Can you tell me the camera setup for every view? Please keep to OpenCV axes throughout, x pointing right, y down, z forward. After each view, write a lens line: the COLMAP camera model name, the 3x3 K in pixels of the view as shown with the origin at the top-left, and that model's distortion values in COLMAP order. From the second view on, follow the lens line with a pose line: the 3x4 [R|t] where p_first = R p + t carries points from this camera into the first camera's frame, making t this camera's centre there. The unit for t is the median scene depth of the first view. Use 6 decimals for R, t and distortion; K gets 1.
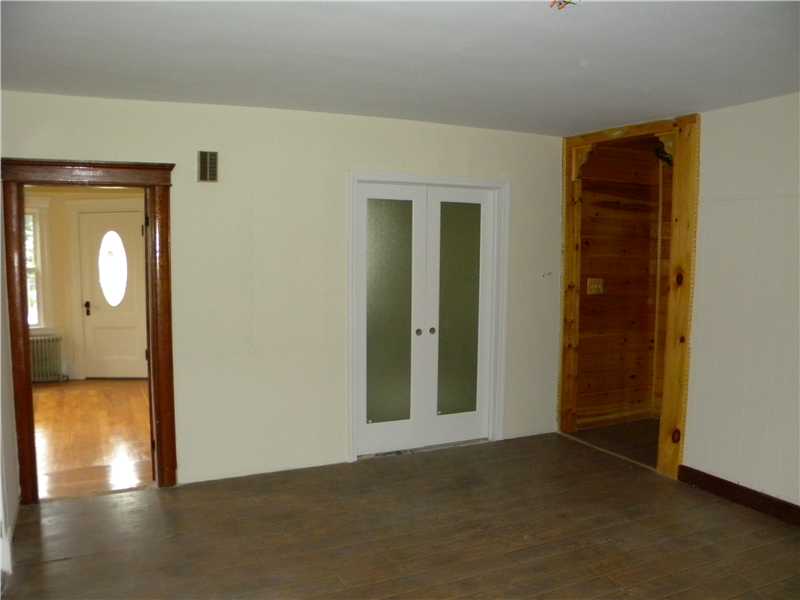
lens RADIAL K [[684.4, 0, 400.9], [0, 684.4, 312.3], [0, 0, 1]] dist [-0.160692, 0.134875]
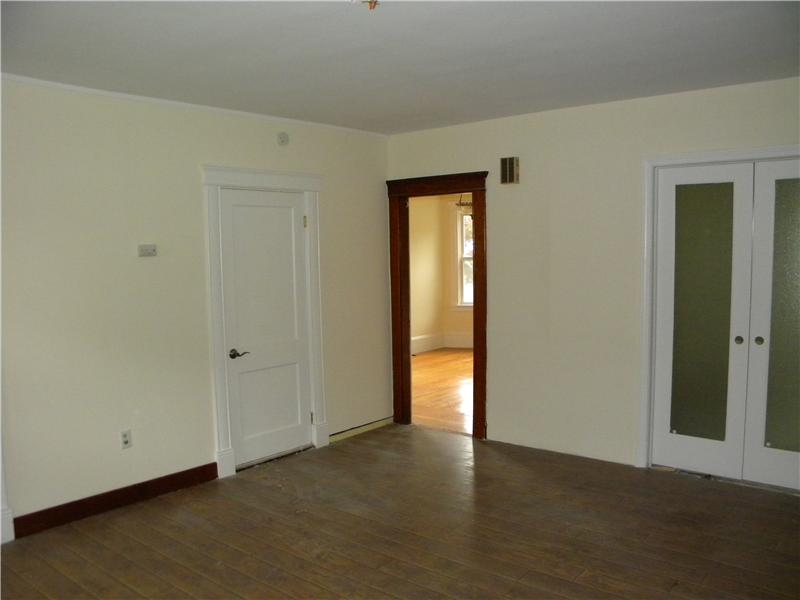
lens RADIAL K [[684.4, 0, 400.9], [0, 684.4, 312.3], [0, 0, 1]] dist [-0.160692, 0.134875]
pose [[0.422706, 0.077936, -0.902909, 0.672014], [-0.066709, 0.996268, 0.054764, -0.024707], [0.903808, 0.037083, 0.426328, 0.330385]]
